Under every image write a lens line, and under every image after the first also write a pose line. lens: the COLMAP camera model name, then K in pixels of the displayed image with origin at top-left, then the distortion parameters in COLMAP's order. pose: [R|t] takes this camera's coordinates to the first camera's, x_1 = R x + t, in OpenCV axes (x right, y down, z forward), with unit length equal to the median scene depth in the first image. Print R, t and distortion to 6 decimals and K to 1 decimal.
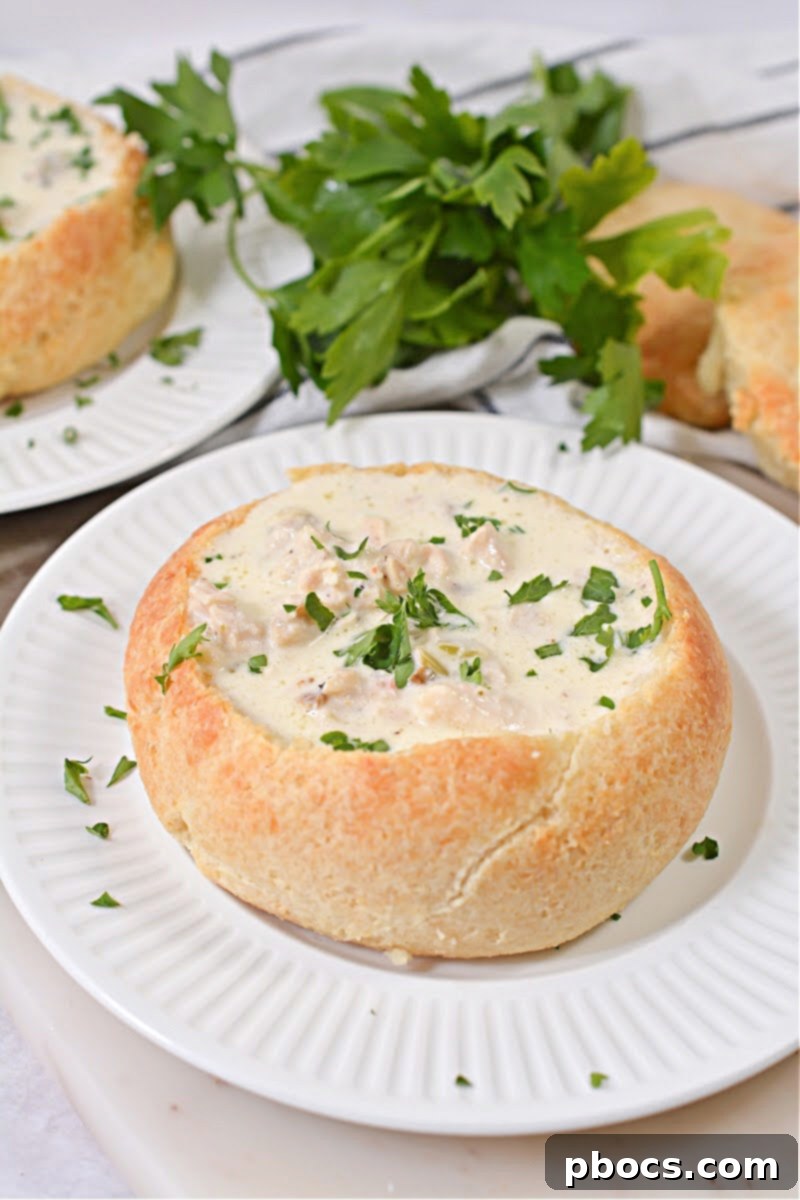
lens RADIAL K [[2164.5, 0, 373.2], [0, 2164.5, 600.8], [0, 0, 1]] dist [0.039360, 0.012986]
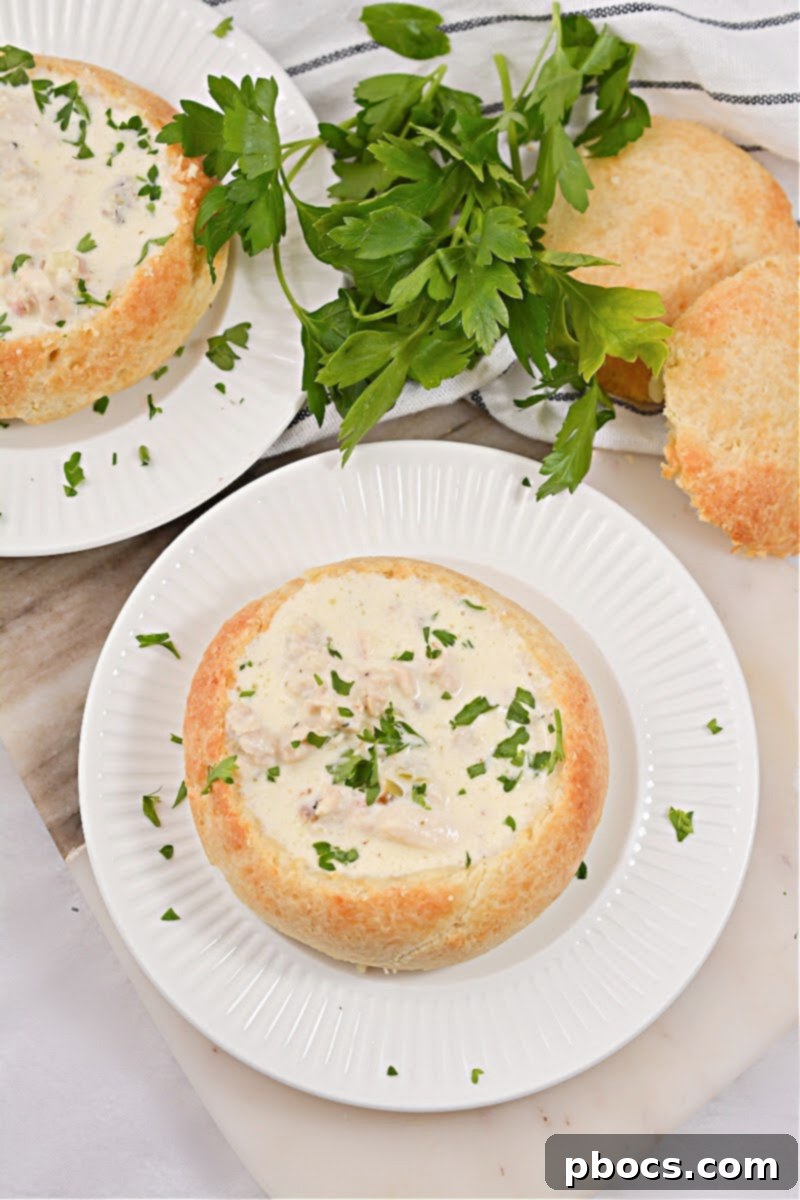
lens RADIAL K [[2113.6, 0, 400.0], [0, 2113.6, 600.0], [0, 0, 1]] dist [0.060509, -0.062603]
pose [[0.997886, 0.059234, -0.026734, 0.063291], [-0.036505, 0.851250, 0.523489, -0.829155], [0.053765, -0.521406, 0.851613, -0.137187]]
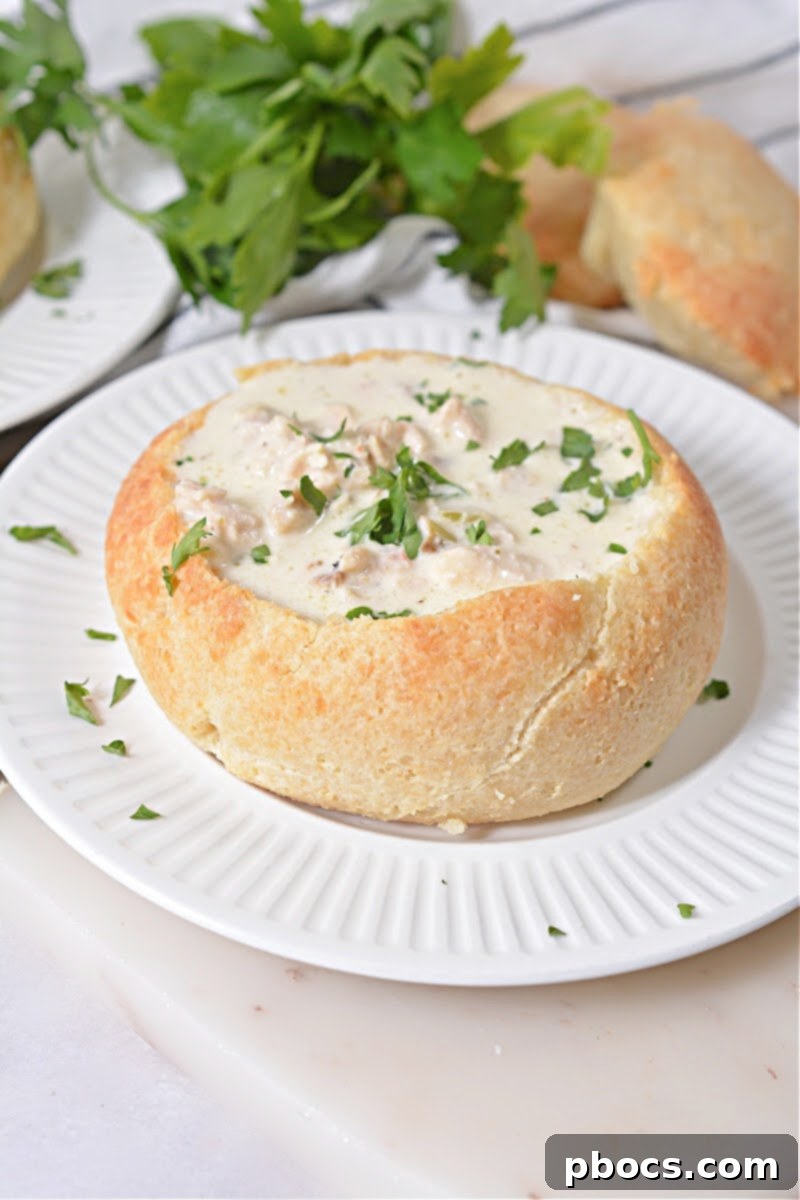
lens RADIAL K [[2164.5, 0, 373.2], [0, 2164.5, 600.8], [0, 0, 1]] dist [0.039360, 0.012986]
pose [[0.979125, -0.121733, 0.162775, -0.168394], [0.124829, 0.992138, -0.008894, 0.066286], [-0.160413, 0.029028, 0.986623, 0.037147]]
